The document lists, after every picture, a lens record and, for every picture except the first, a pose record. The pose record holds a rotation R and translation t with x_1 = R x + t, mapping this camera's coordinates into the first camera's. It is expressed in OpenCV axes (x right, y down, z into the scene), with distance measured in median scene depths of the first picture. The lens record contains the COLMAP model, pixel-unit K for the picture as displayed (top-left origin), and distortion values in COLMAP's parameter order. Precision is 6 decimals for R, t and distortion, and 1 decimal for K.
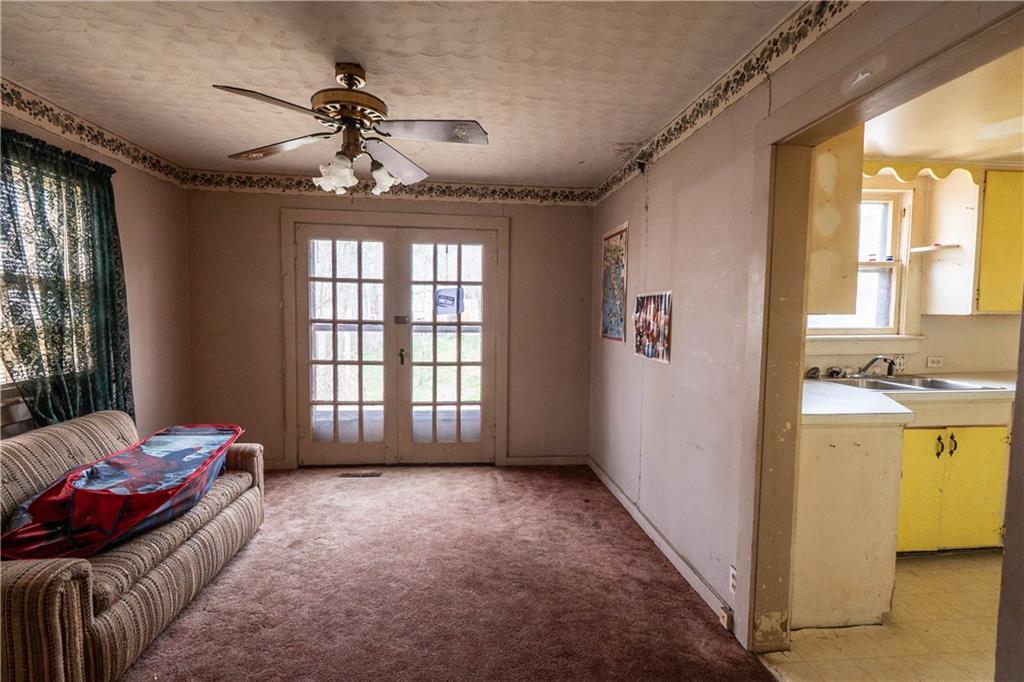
lens RADIAL K [[454.8, 0, 511.2], [0, 454.8, 341.4], [0, 0, 1]] dist [0.001209, 0.000136]
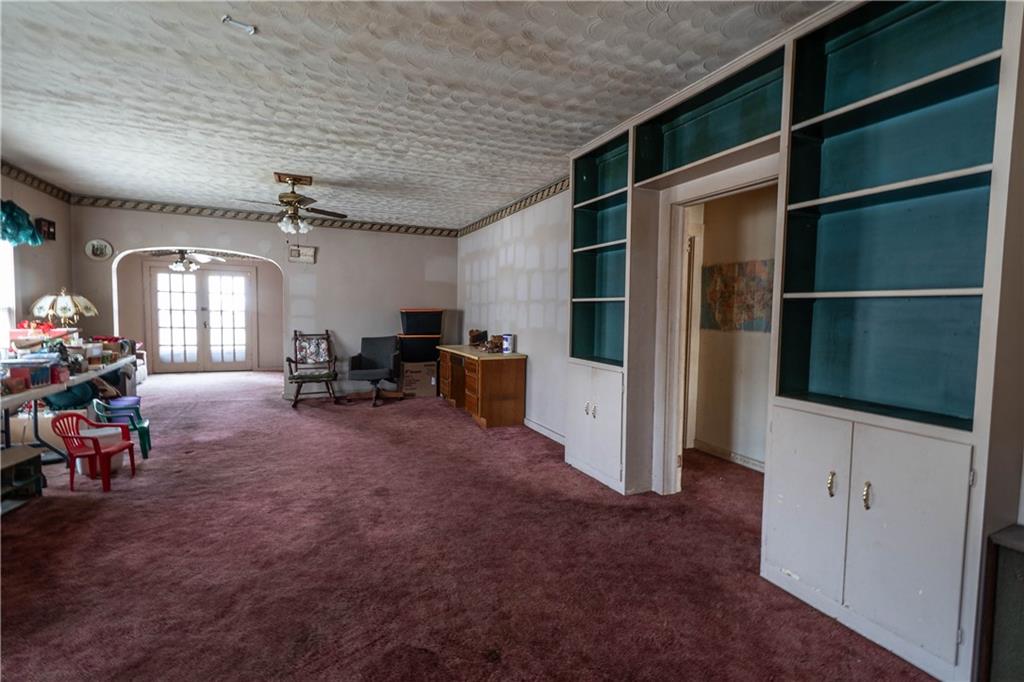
lens RADIAL K [[454.8, 0, 512.2], [0, 454.8, 336.8], [0, 0, 1]] dist [0.001209, 0.000136]
pose [[0.946389, -0.017137, 0.322575, 0.490401], [0.021723, 0.999708, -0.010624, 0.152119], [-0.322299, 0.017062, 0.946484, -1.700179]]
